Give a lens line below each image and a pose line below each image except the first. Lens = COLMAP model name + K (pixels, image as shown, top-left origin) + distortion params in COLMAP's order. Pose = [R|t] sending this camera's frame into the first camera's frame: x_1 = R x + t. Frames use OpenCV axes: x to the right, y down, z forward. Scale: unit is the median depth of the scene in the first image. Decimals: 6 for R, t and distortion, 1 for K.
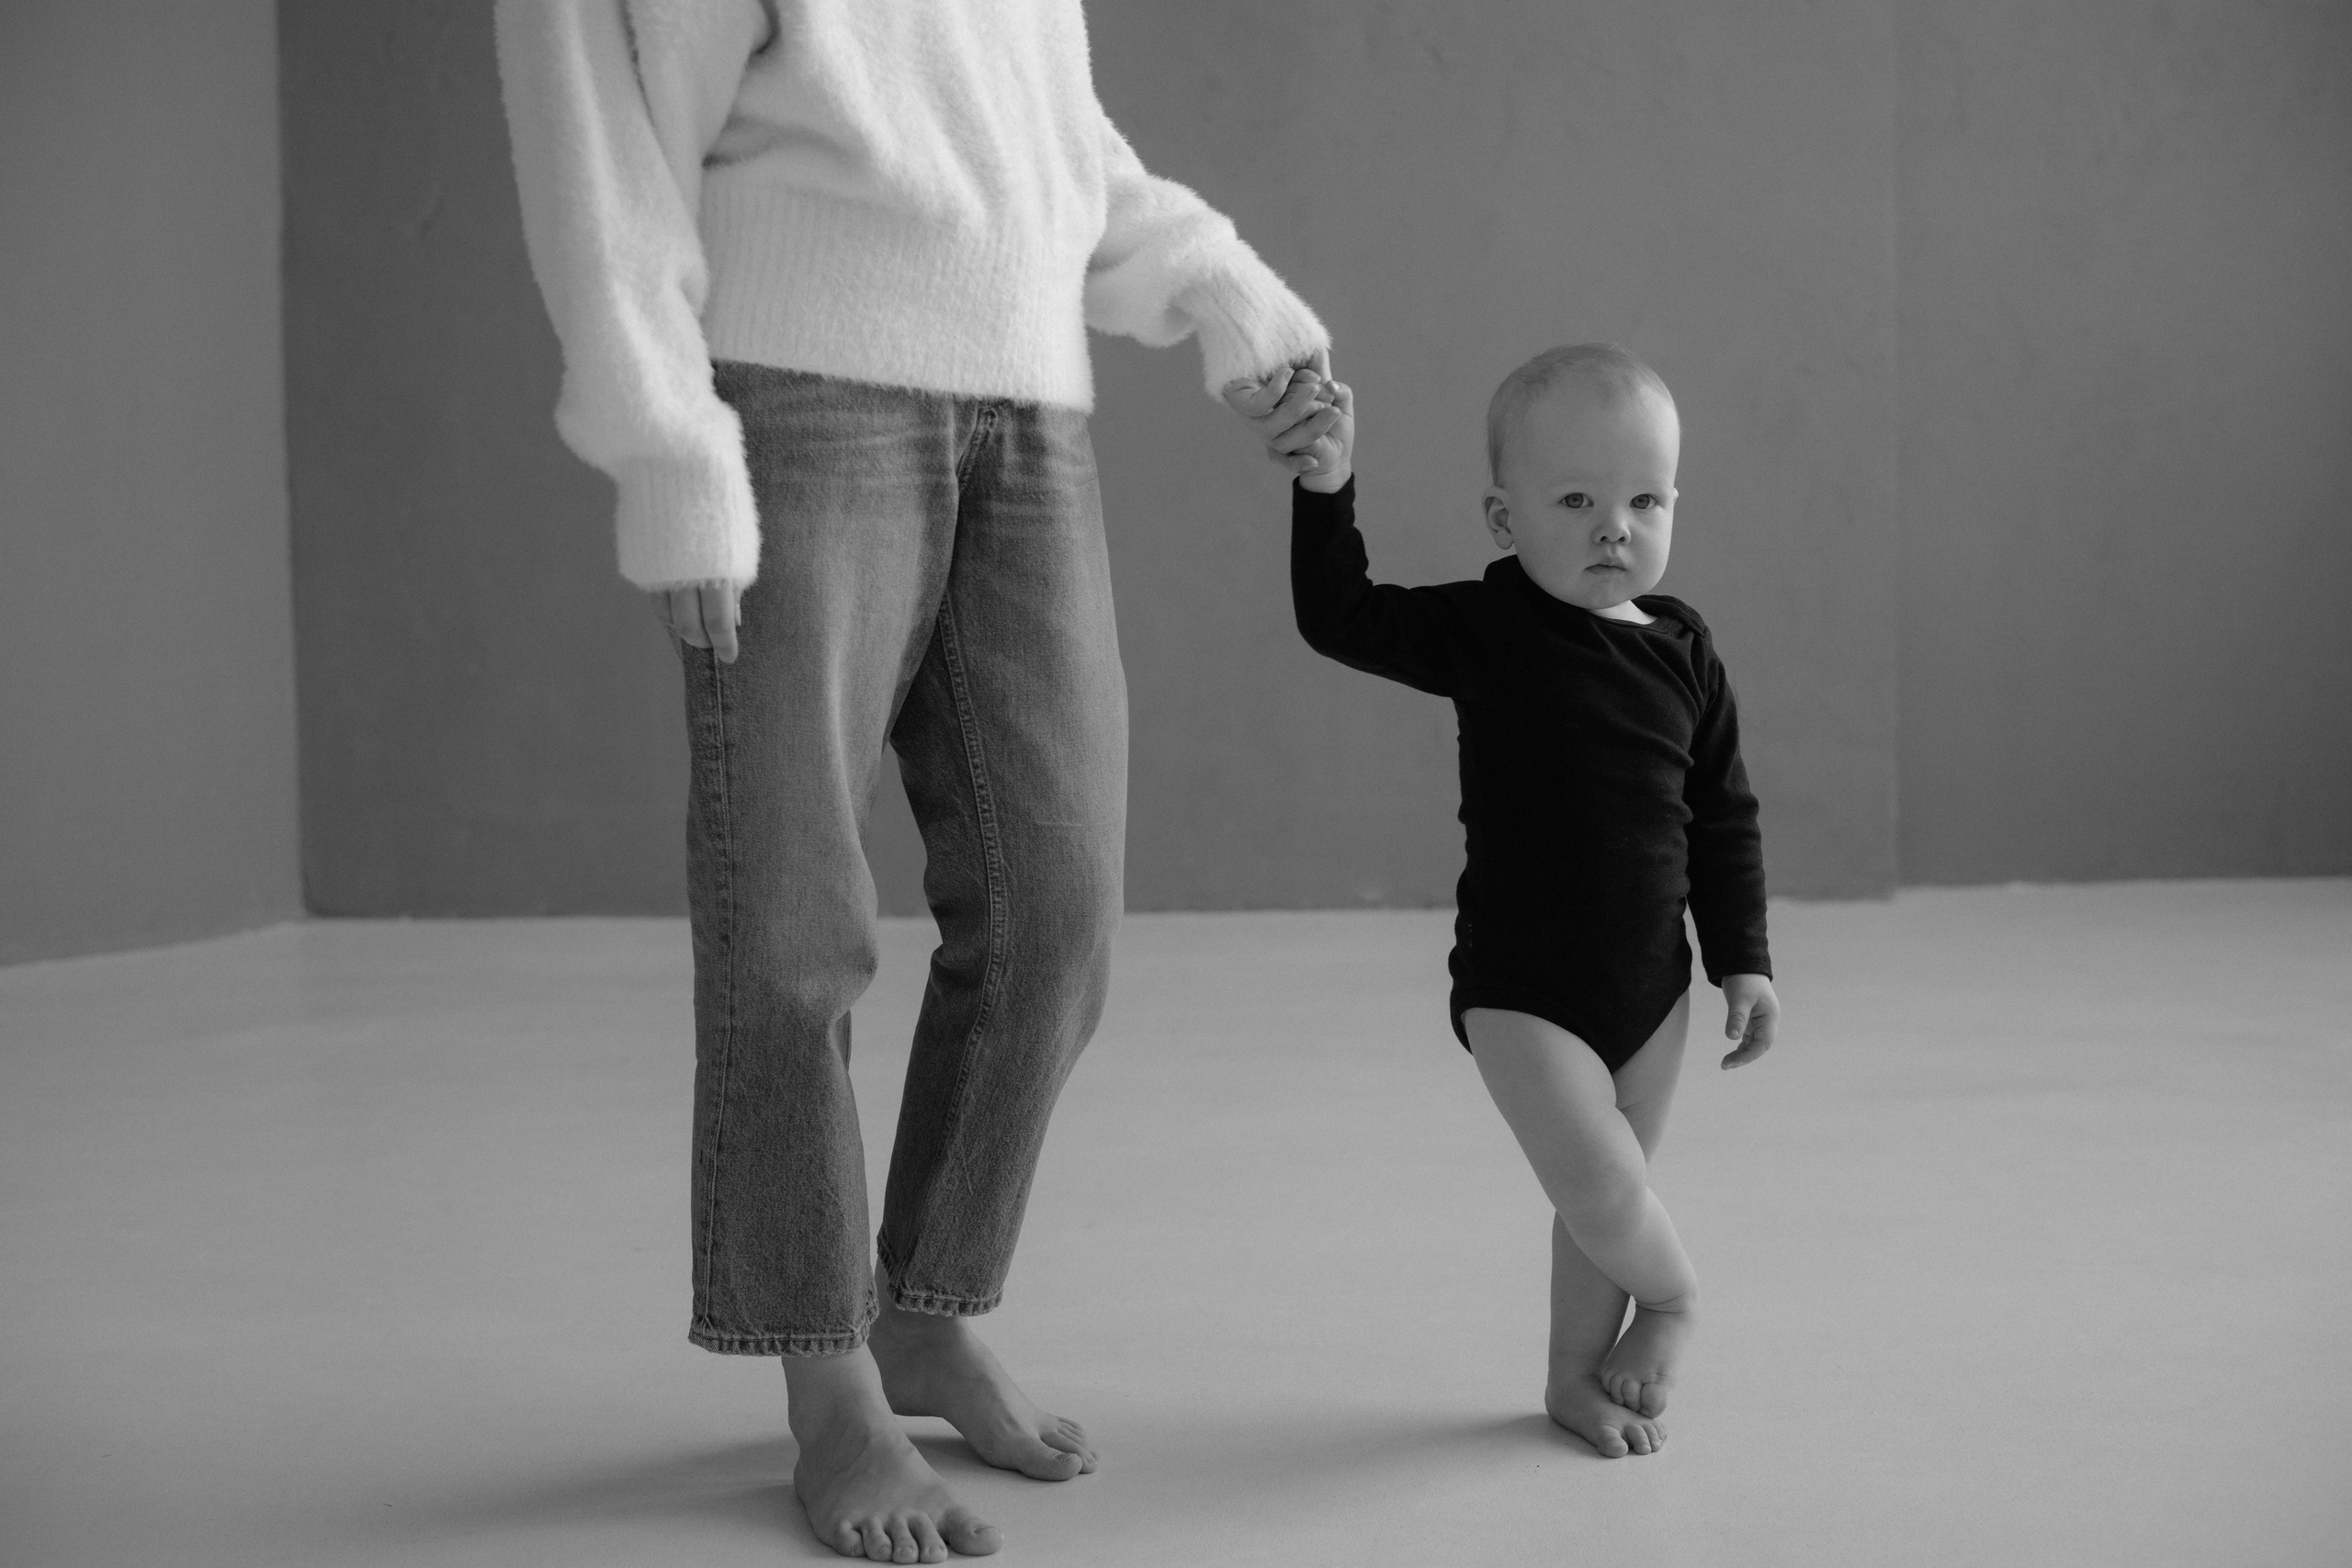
lens RADIAL K [[3636.7, 0, 1175.1], [0, 3636.7, 784.3], [0, 0, 1]] dist [0.023302, 0.000000]
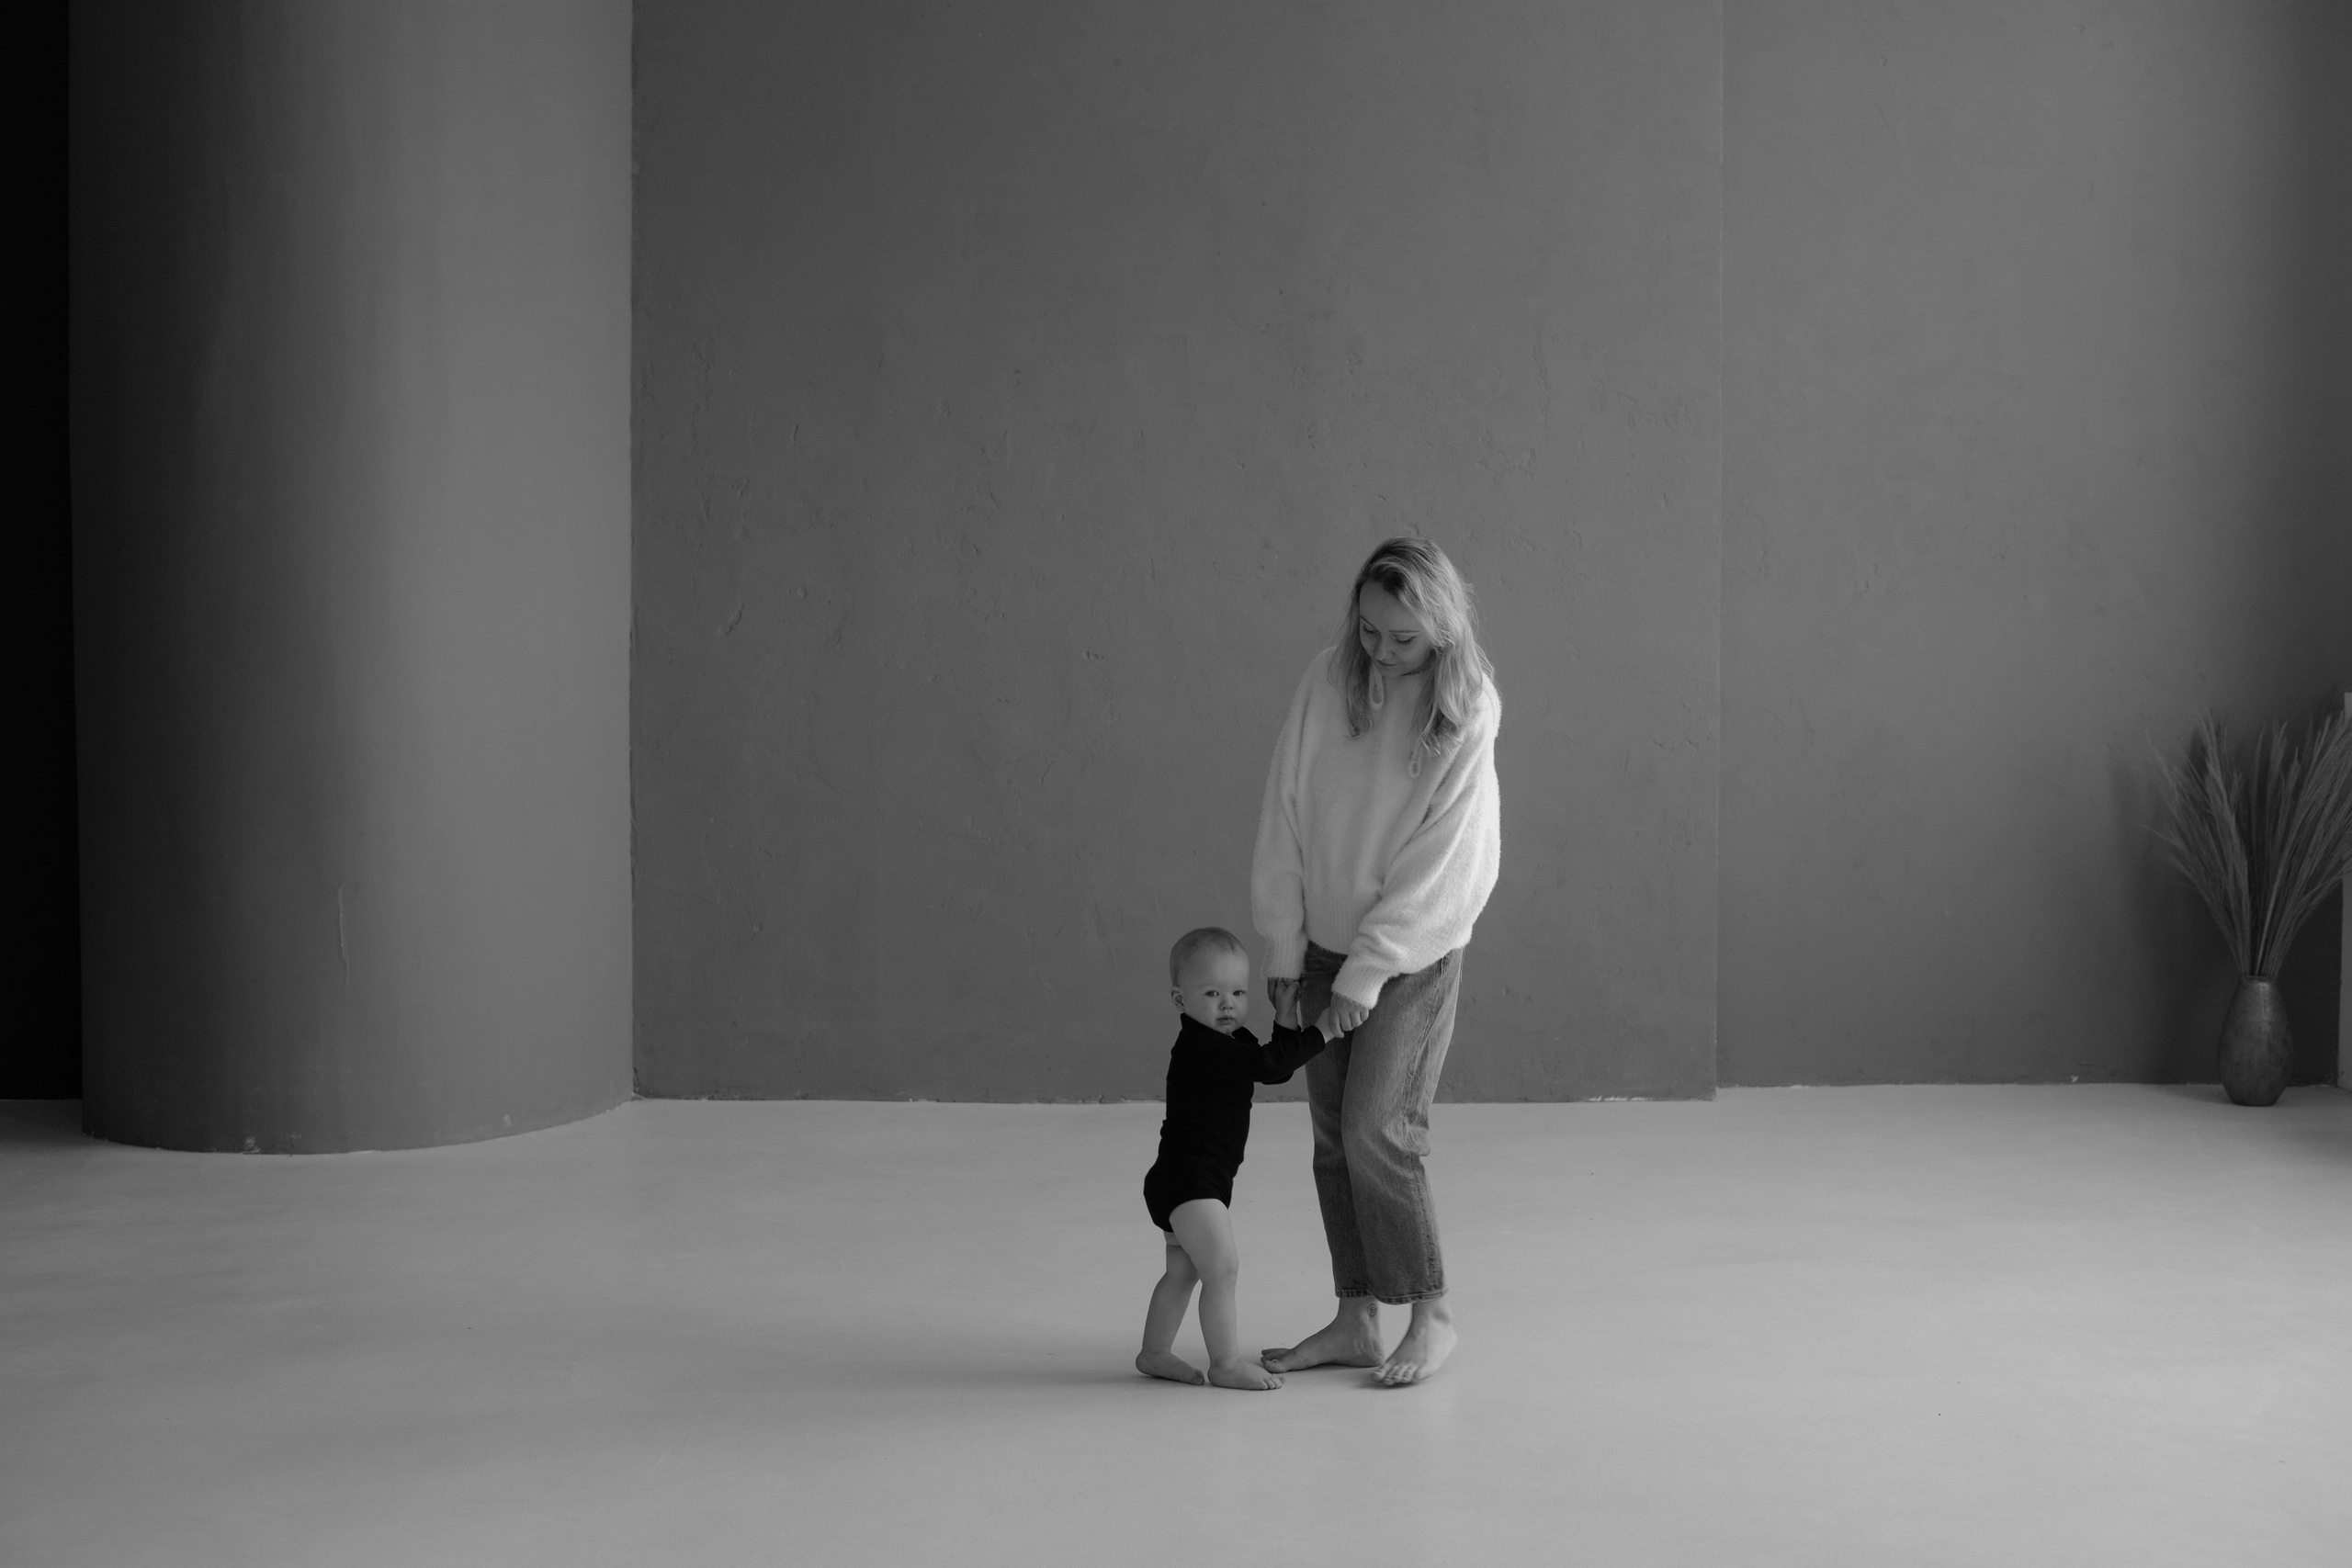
lens RADIAL K [[3636.7, 0, 1175.1], [0, 3636.7, 775.0], [0, 0, 1]] dist [0.023302, 0.000000]
pose [[0.998845, 0.014902, 0.045670, -0.091385], [-0.014732, 0.999883, -0.004059, -0.090287], [-0.045725, 0.003381, 0.998948, -0.471208]]
